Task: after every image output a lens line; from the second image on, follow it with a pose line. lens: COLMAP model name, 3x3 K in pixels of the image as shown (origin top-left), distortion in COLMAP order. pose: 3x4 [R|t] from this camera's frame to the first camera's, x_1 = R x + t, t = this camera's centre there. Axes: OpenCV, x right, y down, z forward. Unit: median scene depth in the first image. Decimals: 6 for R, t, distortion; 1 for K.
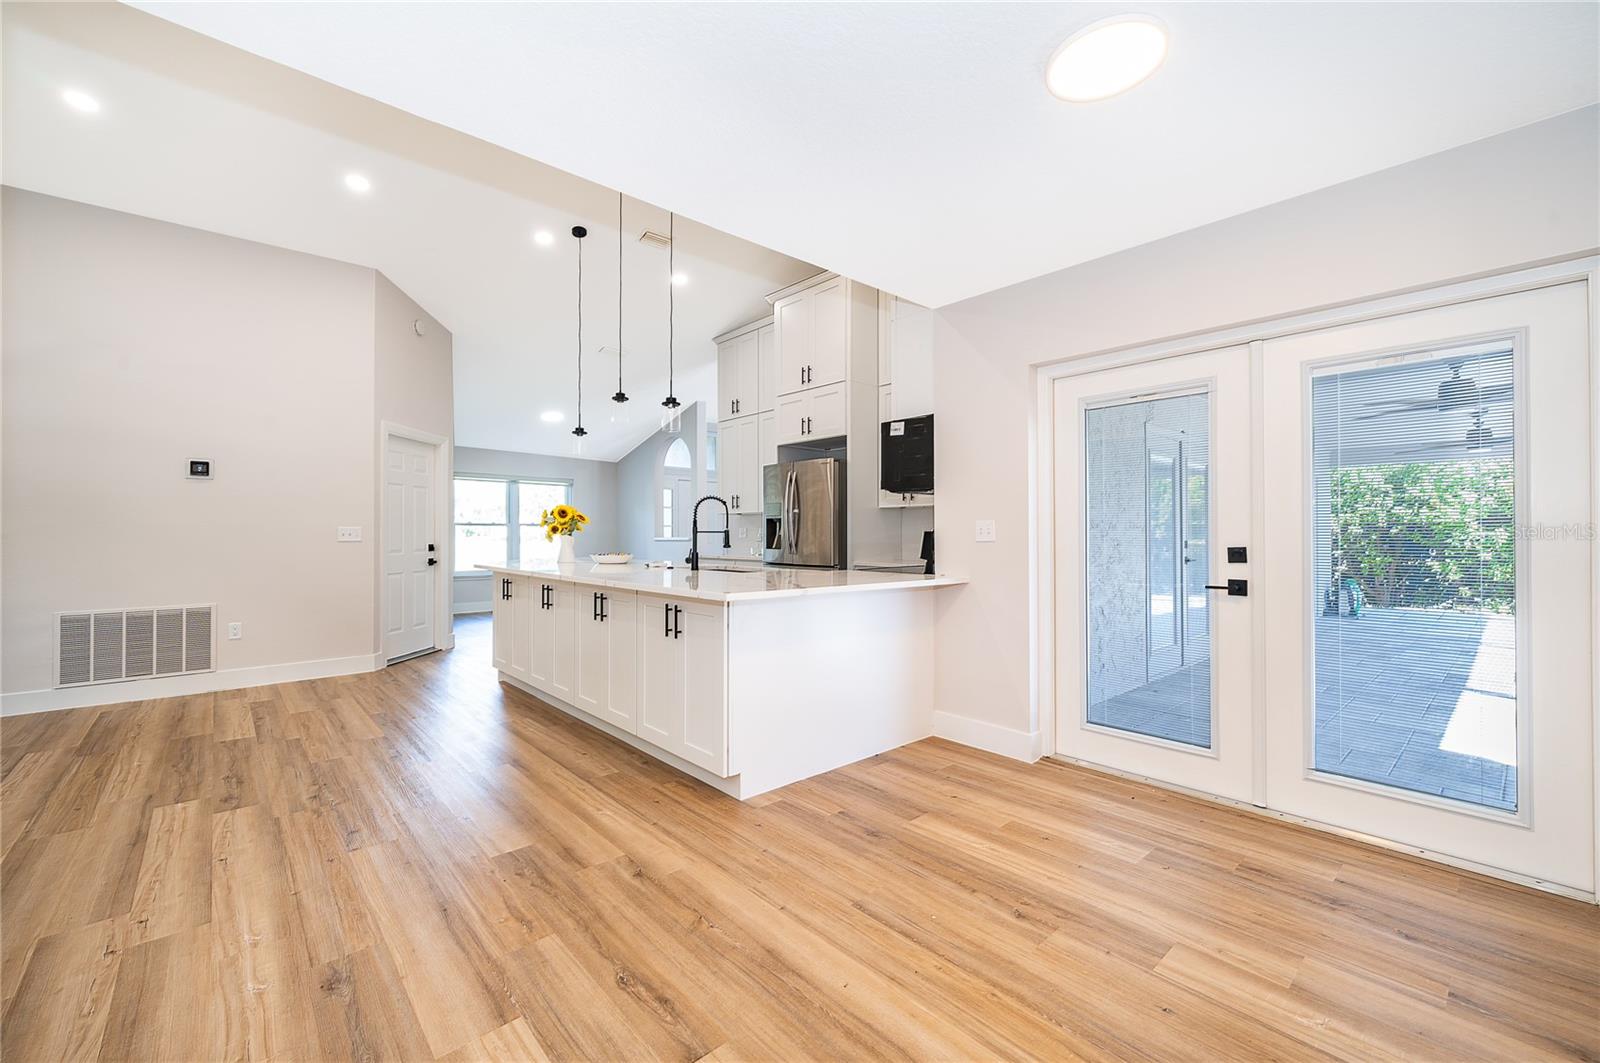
lens RADIAL K [[650.2, 0, 796.3], [0, 650.2, 527.6], [0, 0, 1]] dist [-0.001684, -0.000060]
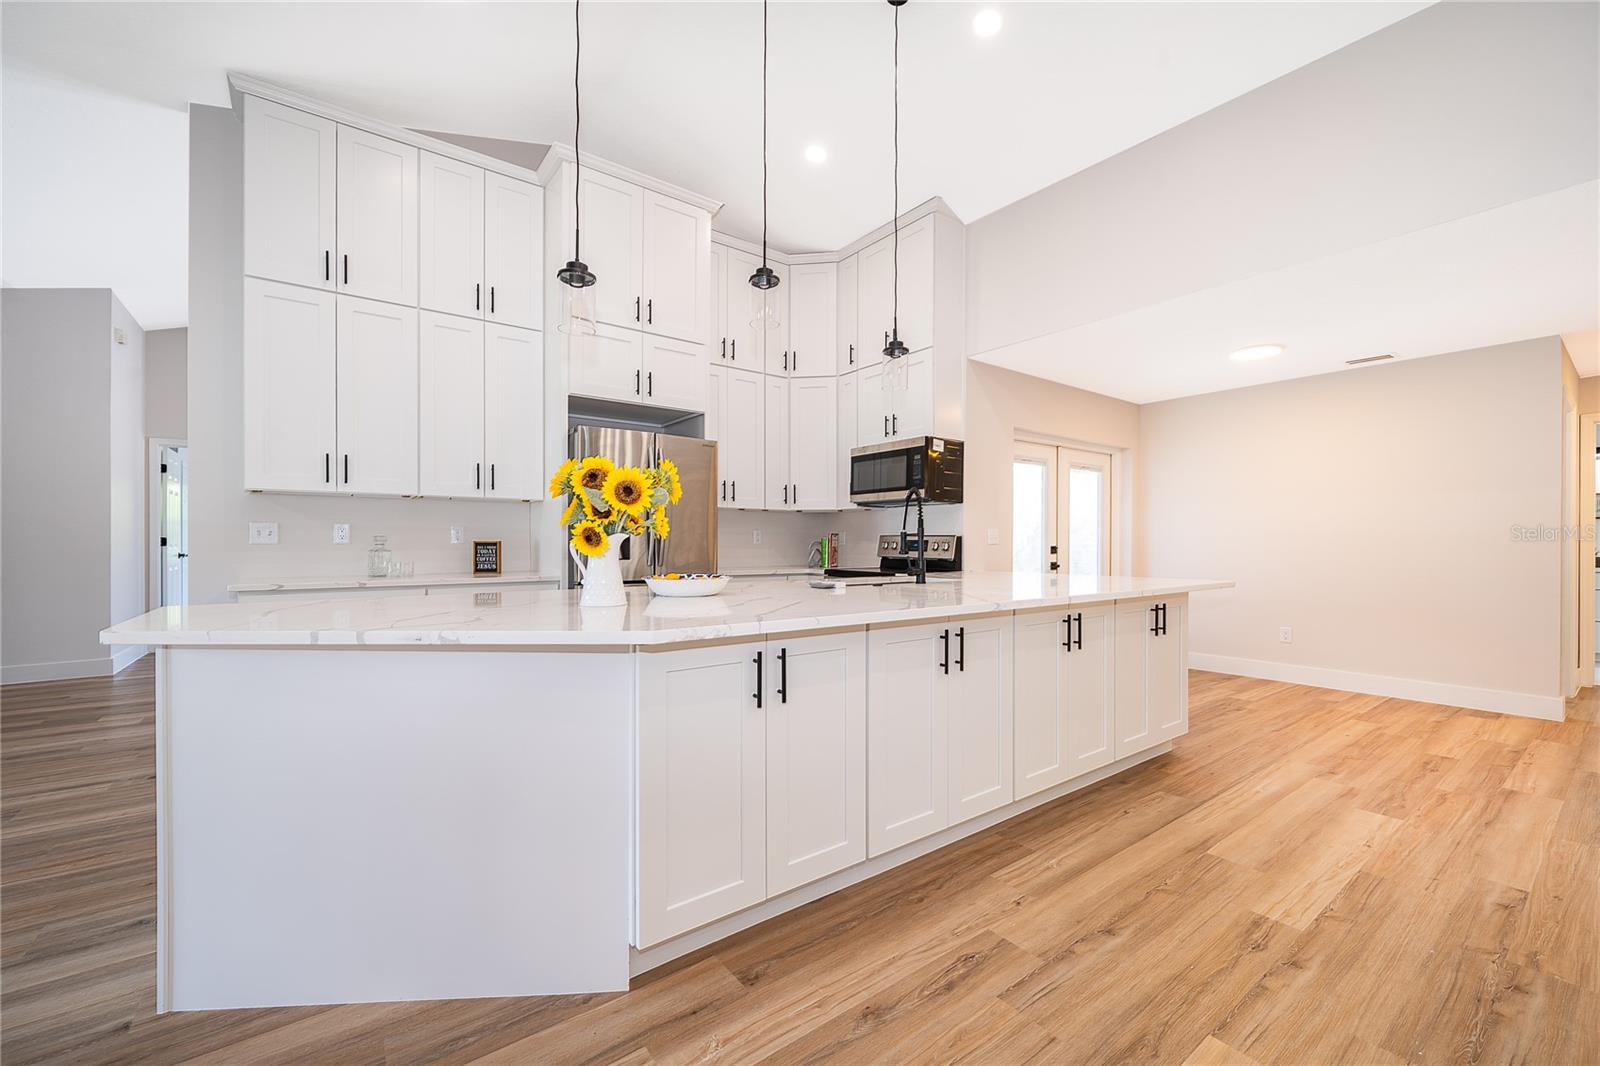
lens RADIAL K [[646.3, 0, 797.2], [0, 646.3, 545.4], [0, 0, 1]] dist [-0.000708, 0.000262]
pose [[0.086702, -0.002331, 0.996232, -1.149564], [-0.010809, 0.999936, 0.003281, 0.024171], [-0.996176, -0.011053, 0.086671, 1.339225]]
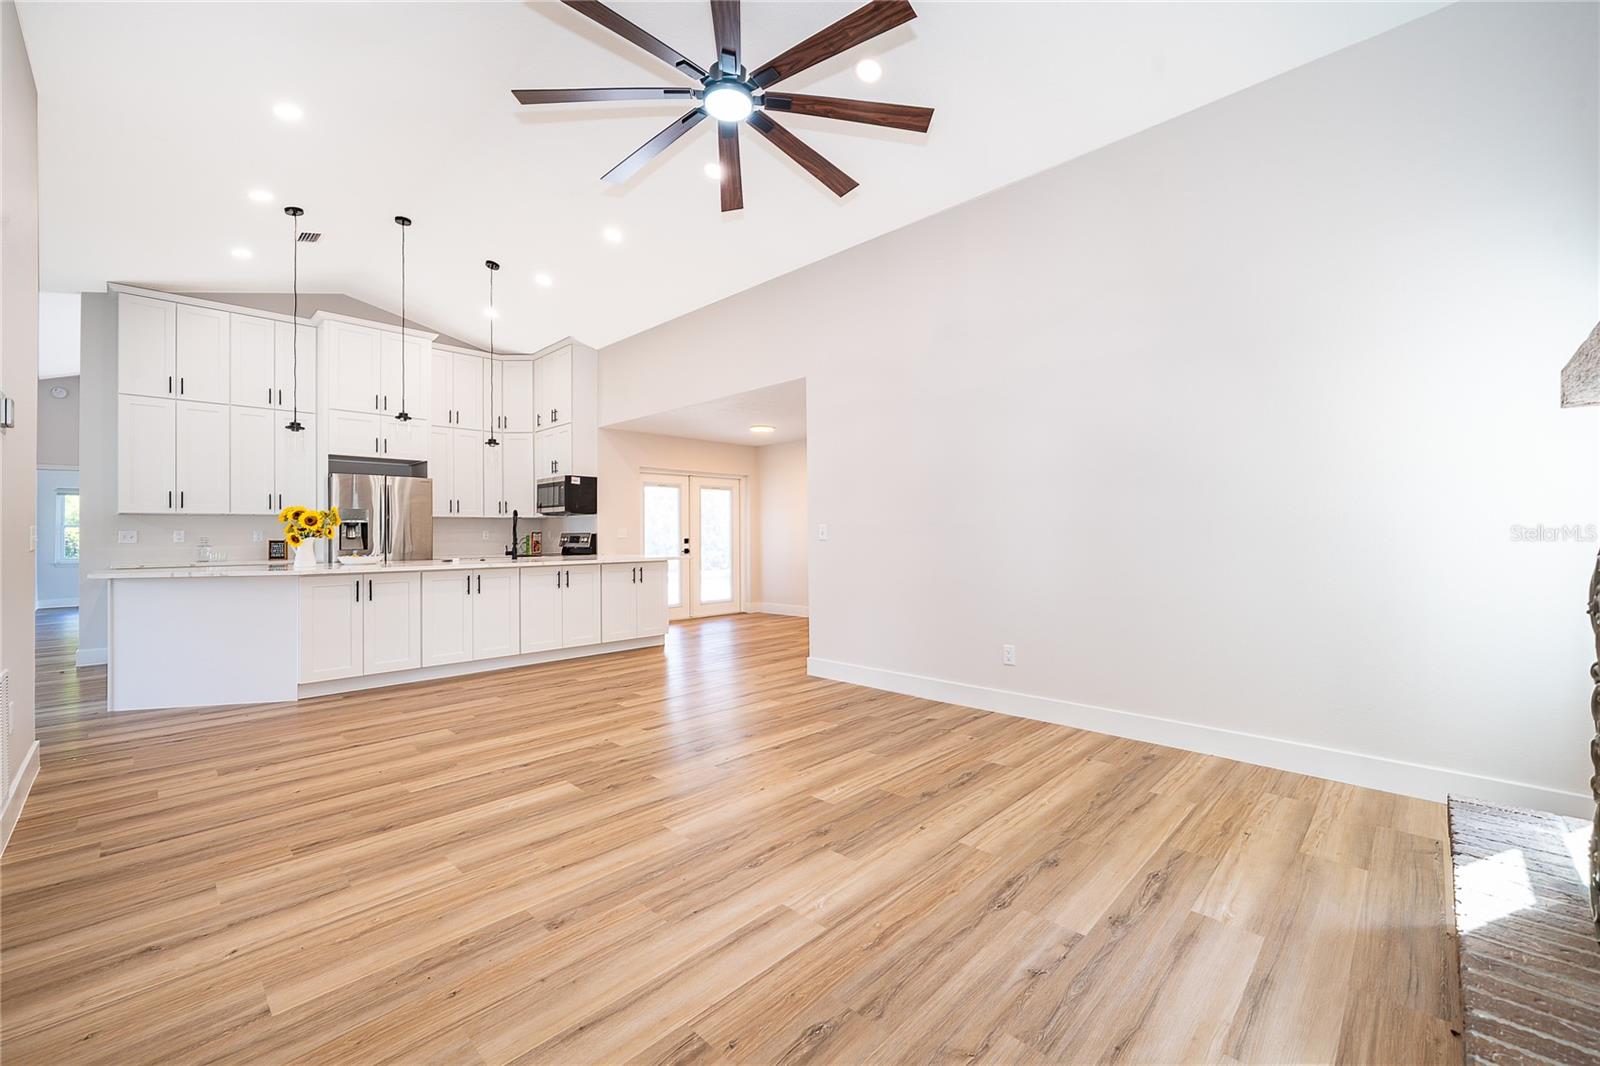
lens RADIAL K [[650.2, 0, 796.3], [0, 650.2, 529.1], [0, 0, 1]] dist [-0.001684, -0.000060]
pose [[-0.064006, 0.009703, 0.997902, -2.098892], [0.000223, 0.999953, -0.009709, 0.012060], [-0.997950, -0.000399, -0.064005, 0.554838]]
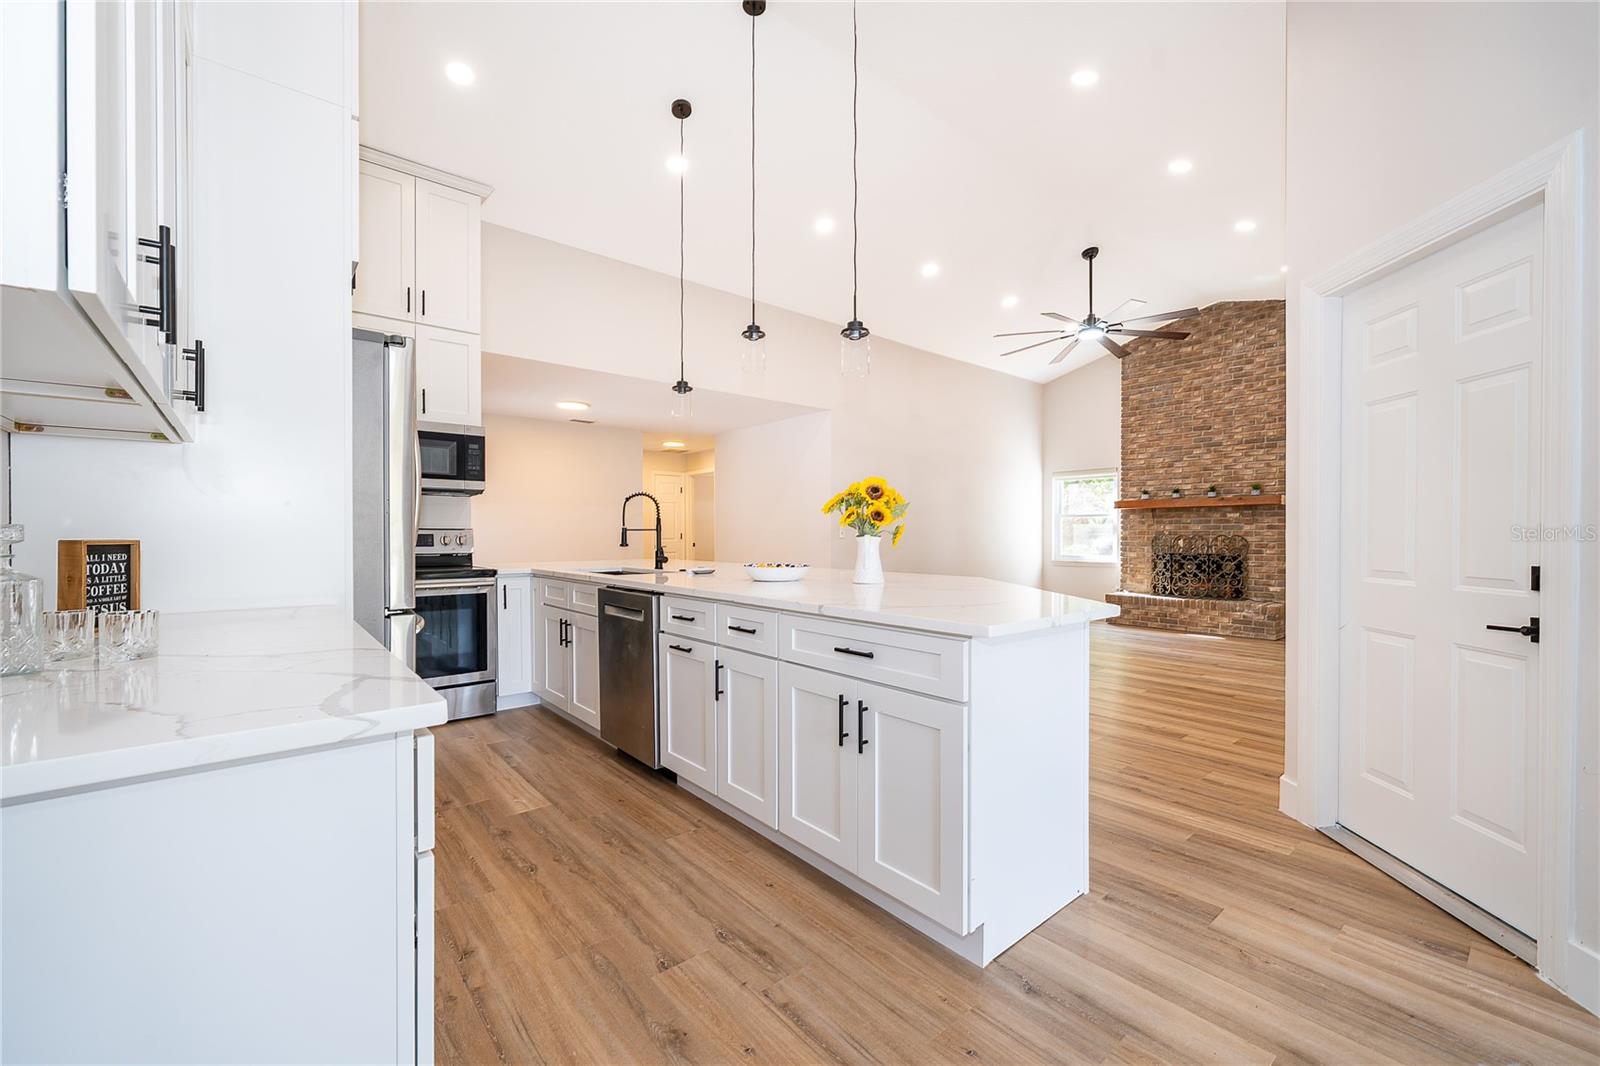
lens RADIAL K [[644.5, 0, 794.9], [0, 644.5, 539.7], [0, 0, 1]] dist [-0.001782, -0.000078]
pose [[-0.999330, 0.001087, 0.036574, -0.486628], [0.001094, 0.999999, 0.000183, 0.026696], [-0.036573, 0.000223, -0.999331, 2.432233]]
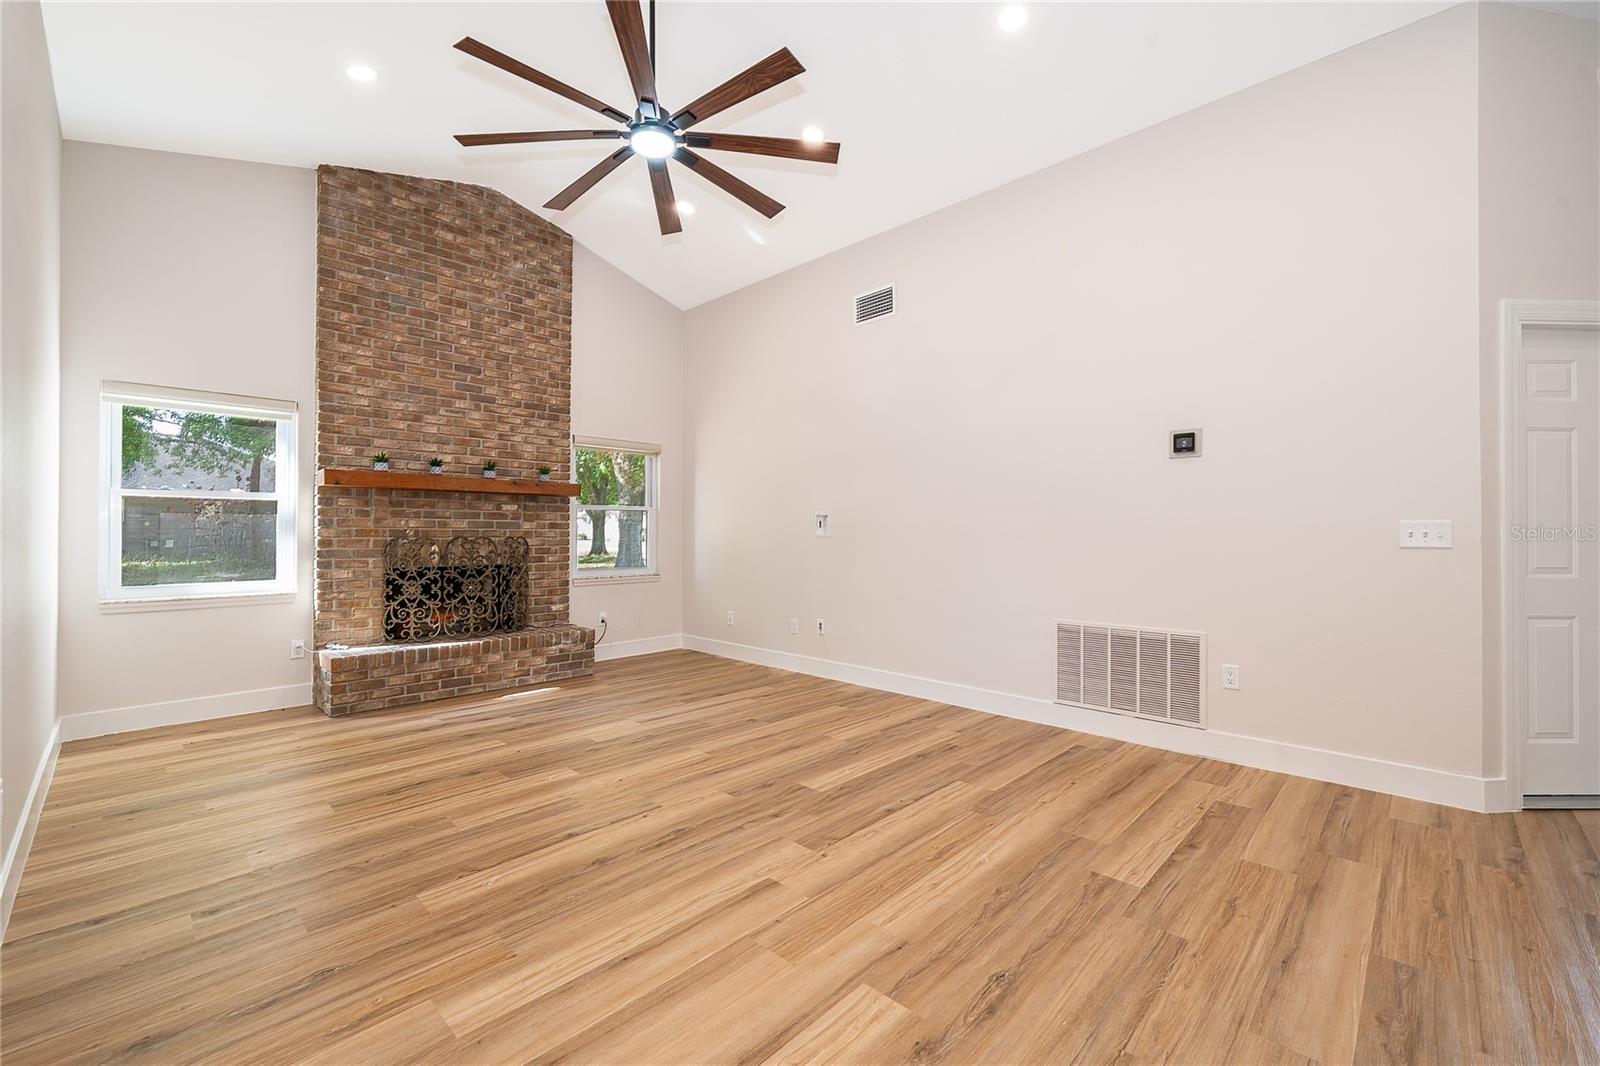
lens RADIAL K [[658.8, 0, 792.8], [0, 658.8, 529.8], [0, 0, 1]] dist [-0.001512, -0.000086]
pose [[0.069622, -0.004670, -0.997562, -0.304328], [0.006606, 0.999969, -0.004220, 0.008685], [0.997552, -0.006296, 0.069651, 0.720581]]
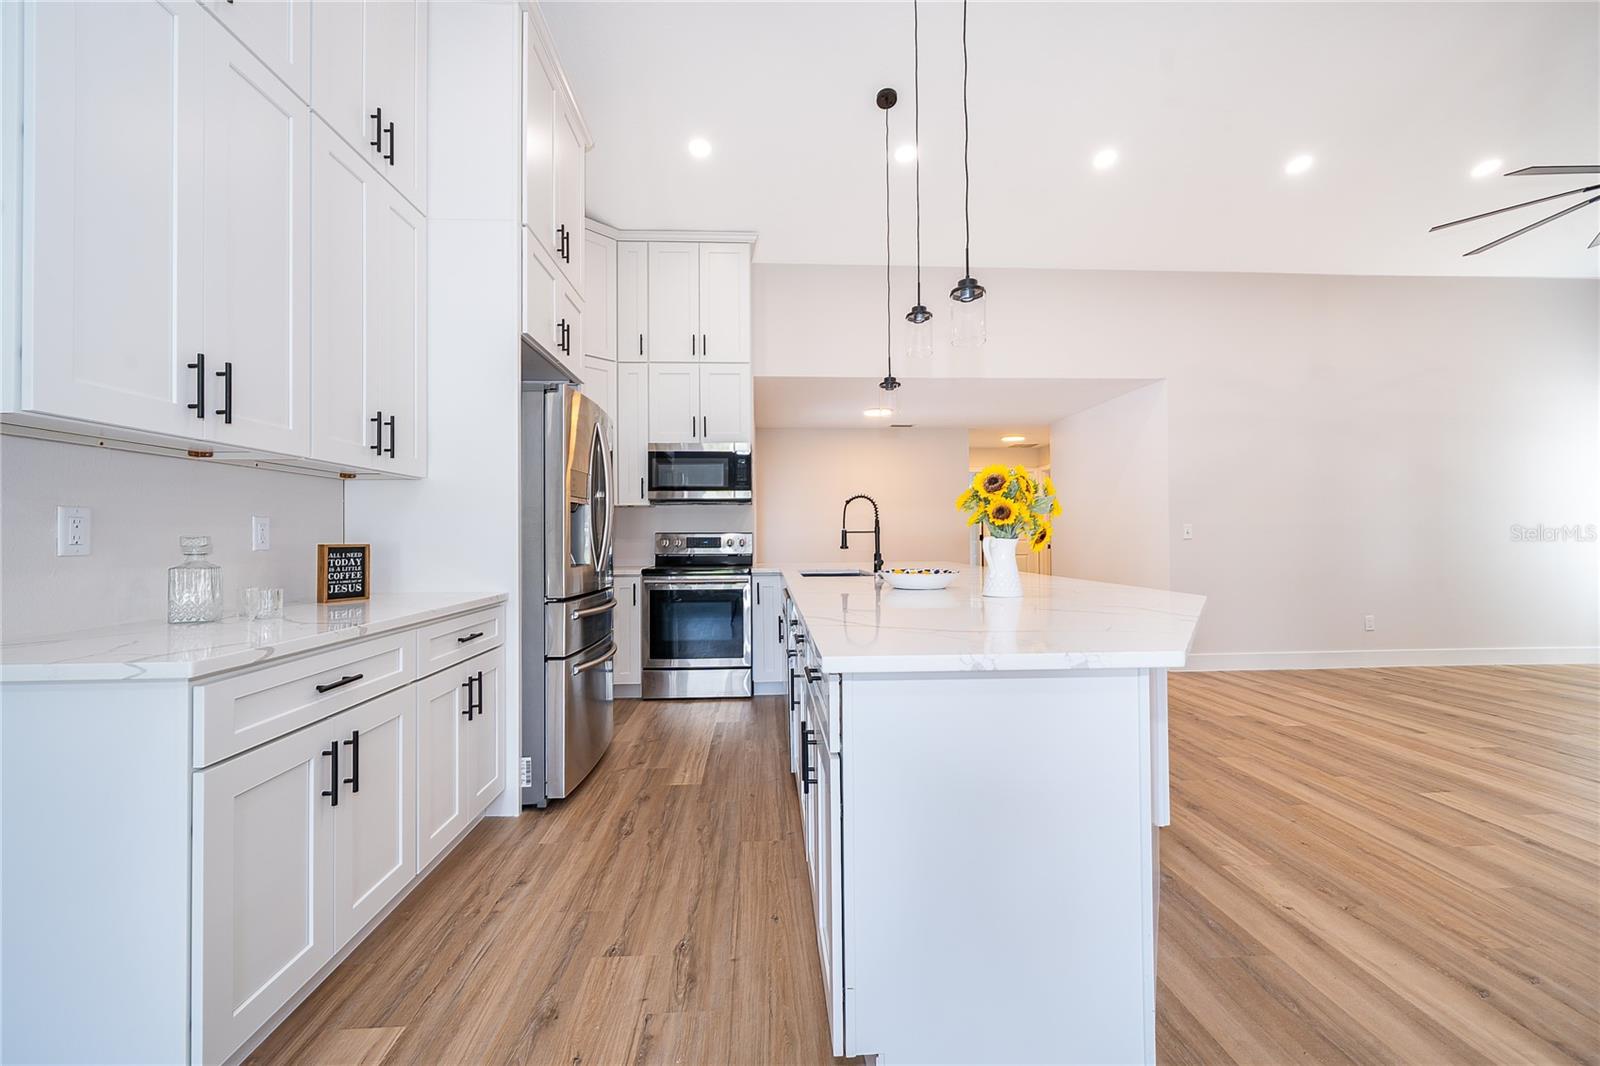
lens RADIAL K [[650.2, 0, 796.3], [0, 650.2, 529.1], [0, 0, 1]] dist [-0.001684, -0.000060]
pose [[-0.779105, 0.014260, 0.626731, -0.818665], [0.003224, 0.999819, -0.018741, 0.024956], [-0.626885, -0.012581, -0.779010, 2.256704]]
